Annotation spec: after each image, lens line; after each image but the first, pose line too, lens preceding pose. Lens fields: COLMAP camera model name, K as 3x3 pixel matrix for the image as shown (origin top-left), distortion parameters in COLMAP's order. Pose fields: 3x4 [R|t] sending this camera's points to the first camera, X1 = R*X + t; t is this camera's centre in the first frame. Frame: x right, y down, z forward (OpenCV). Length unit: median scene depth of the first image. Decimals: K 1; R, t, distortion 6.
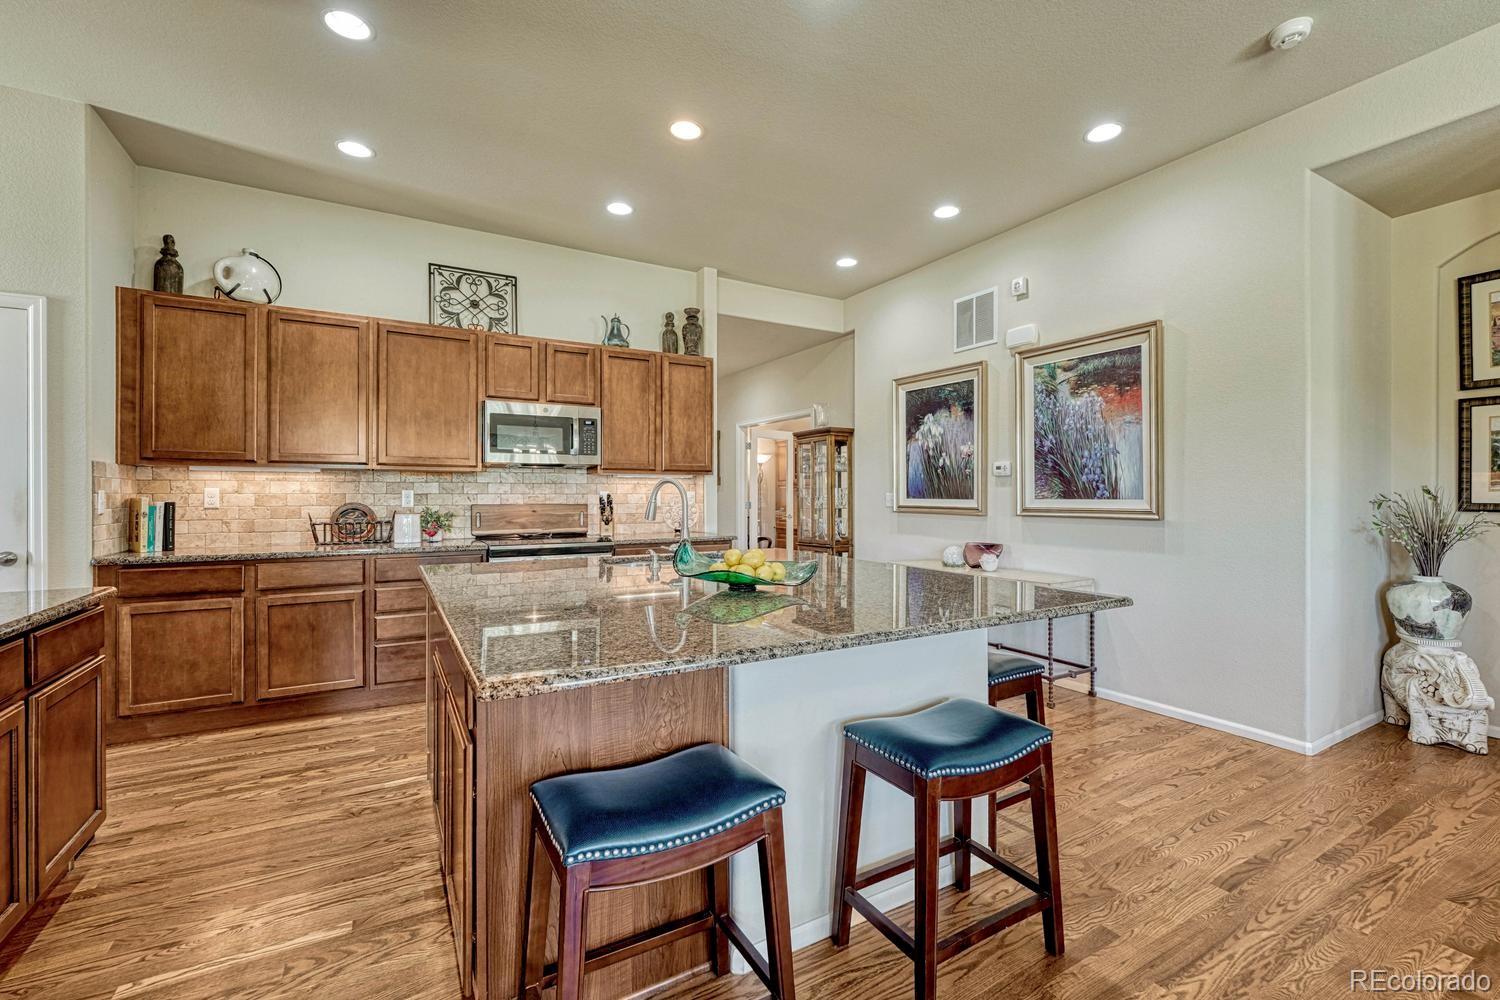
lens RADIAL K [[640.9, 0, 750.2], [0, 640.9, 495.7], [0, 0, 1]] dist [-0.000352, 0.000633]
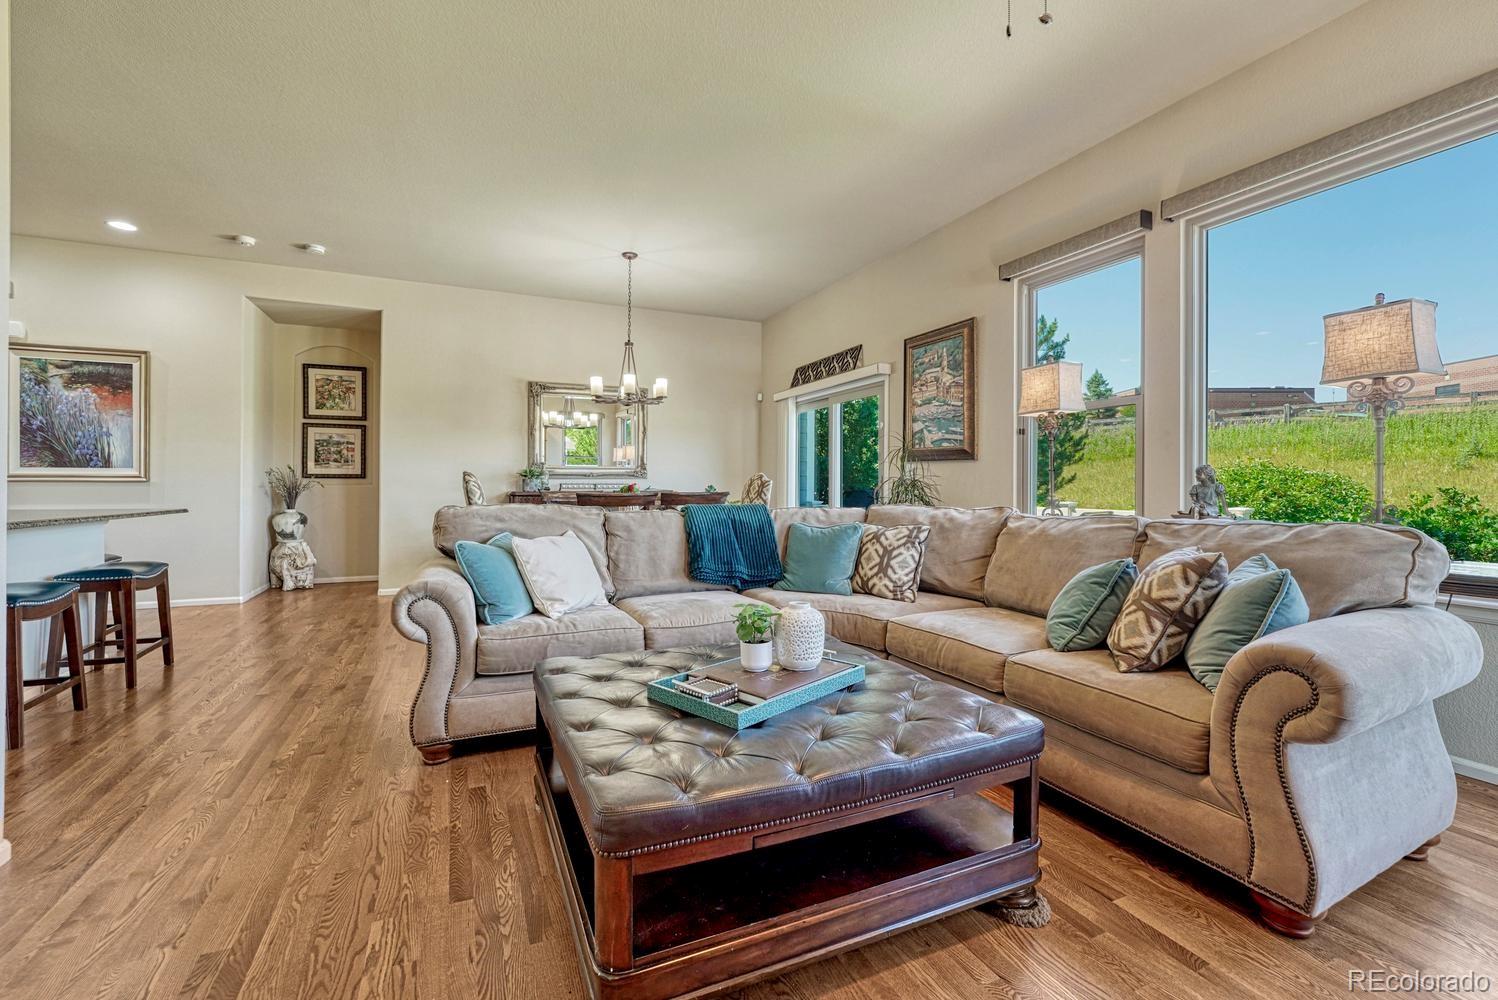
lens RADIAL K [[640.8, 0, 744.1], [0, 640.8, 480.0], [0, 0, 1]] dist [-0.002791, 0.000382]
pose [[0.105786, 0.009443, 0.994344, -0.621621], [-0.001622, 0.999955, -0.009323, 0.039169], [-0.994388, -0.000627, 0.105797, -0.494266]]
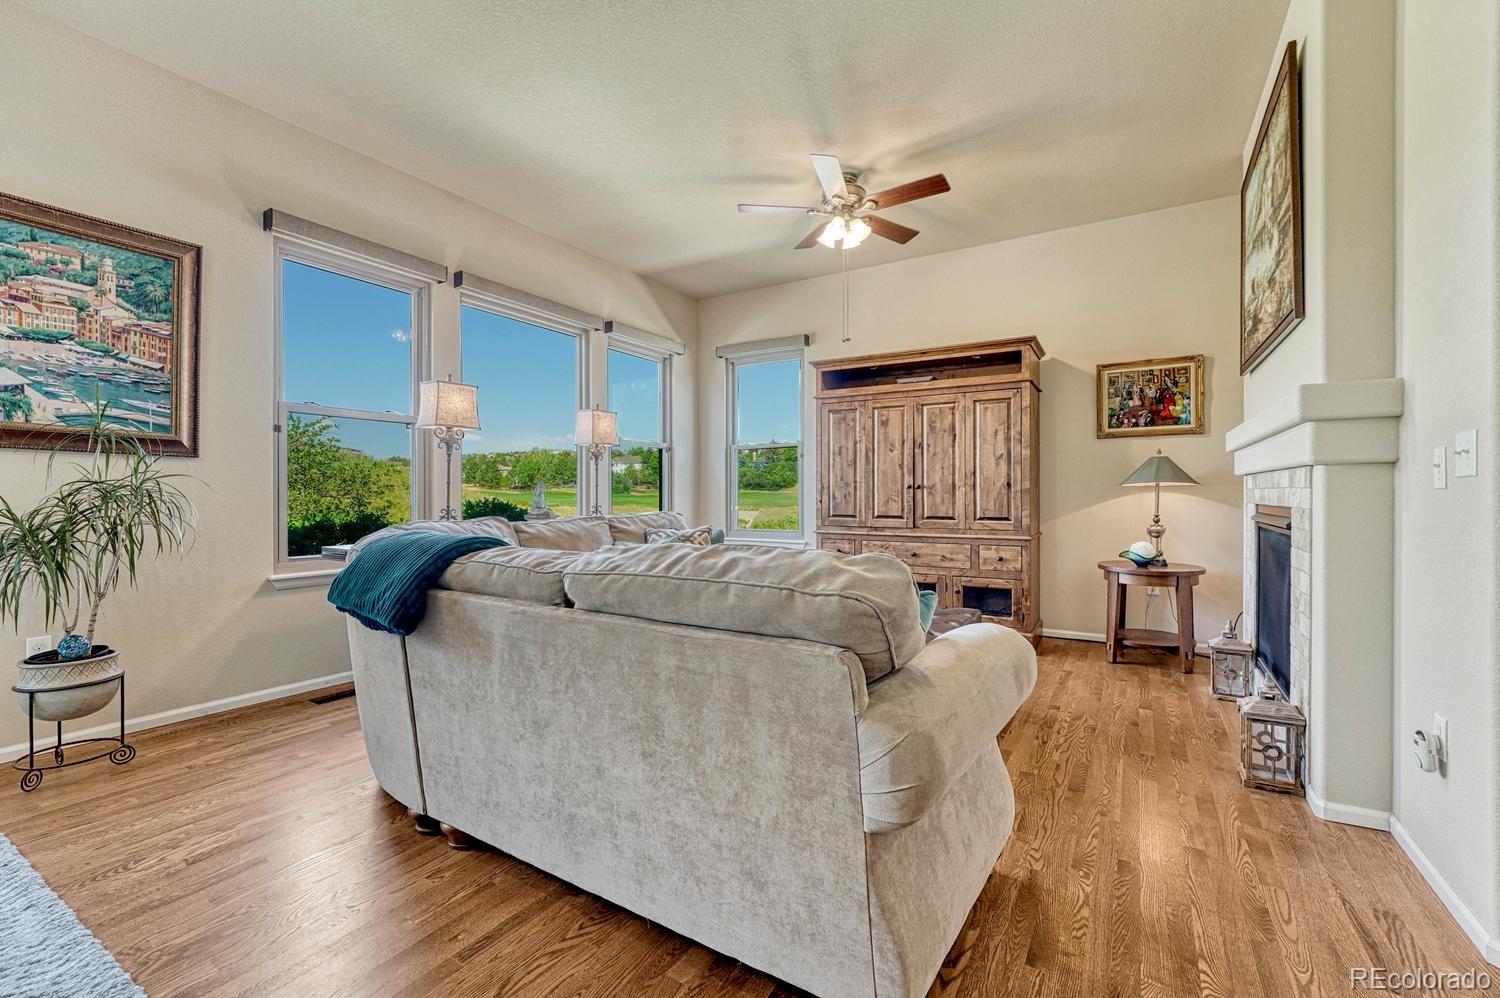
lens RADIAL K [[633.0, 0, 748.0], [0, 633.0, 495.7], [0, 0, 1]] dist [-0.001403, 0.000255]
pose [[-0.882453, 0.000290, -0.470401, 0.288428], [-0.000959, 0.999997, 0.002417, 0.034429], [0.470400, 0.002584, -0.882449, 0.165152]]
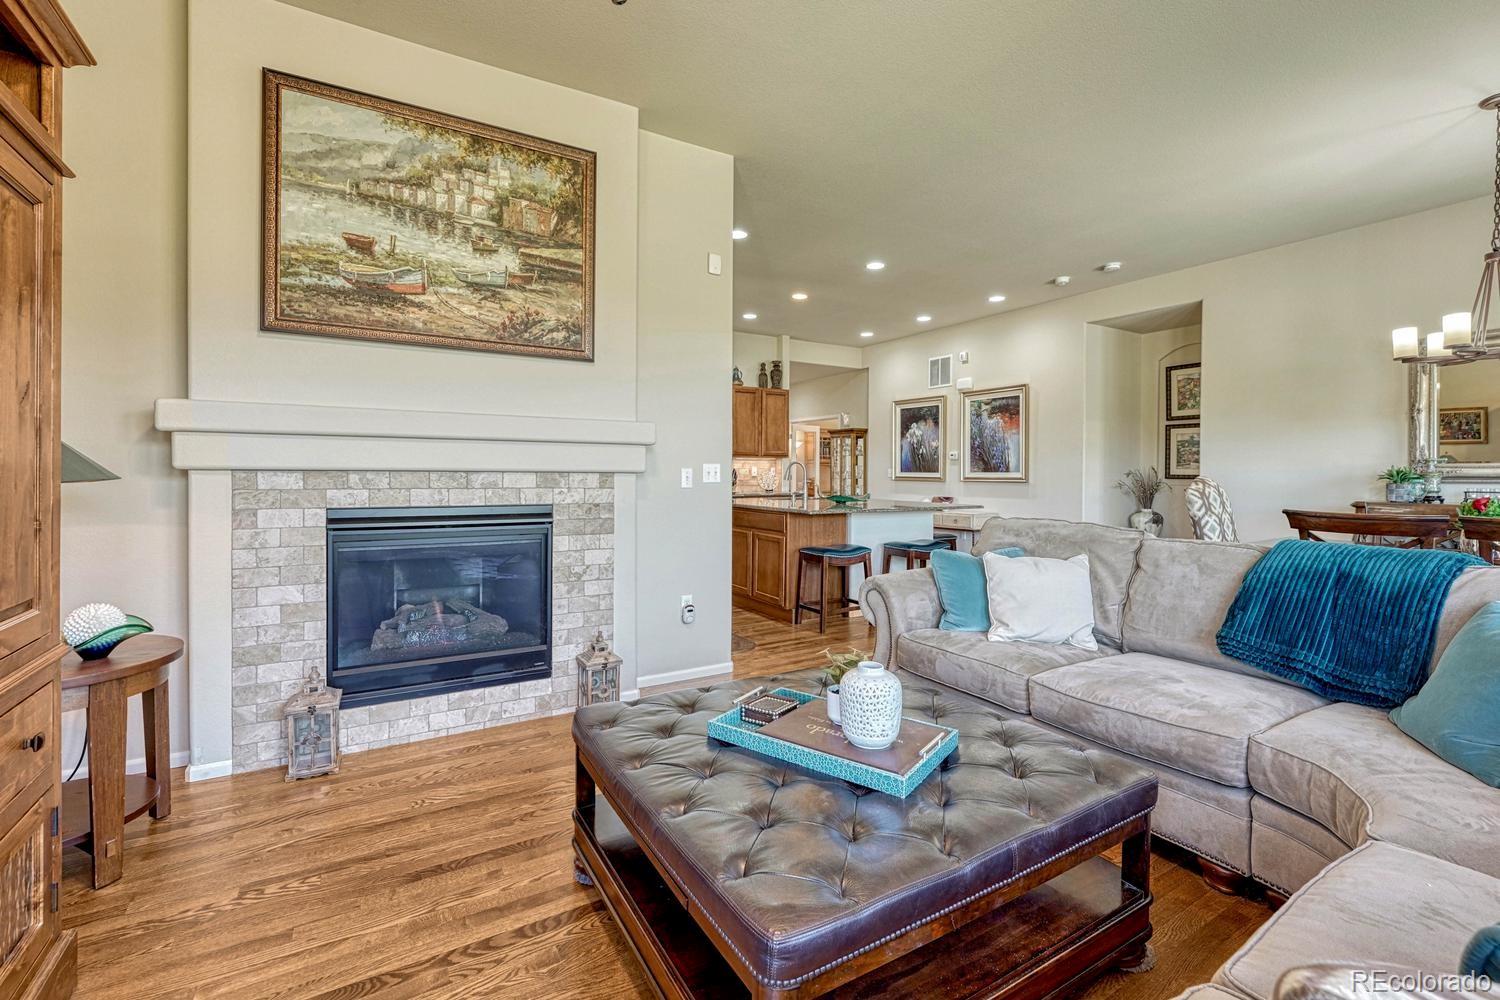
lens RADIAL K [[641.7, 0, 745.1], [0, 641.7, 480.0], [0, 0, 1]] dist [-0.002791, 0.000382]
pose [[0.999945, 0.004319, 0.009589, -0.230531], [-0.004429, 0.999925, 0.011452, 0.008827], [-0.009539, -0.011494, 0.999888, -0.870860]]
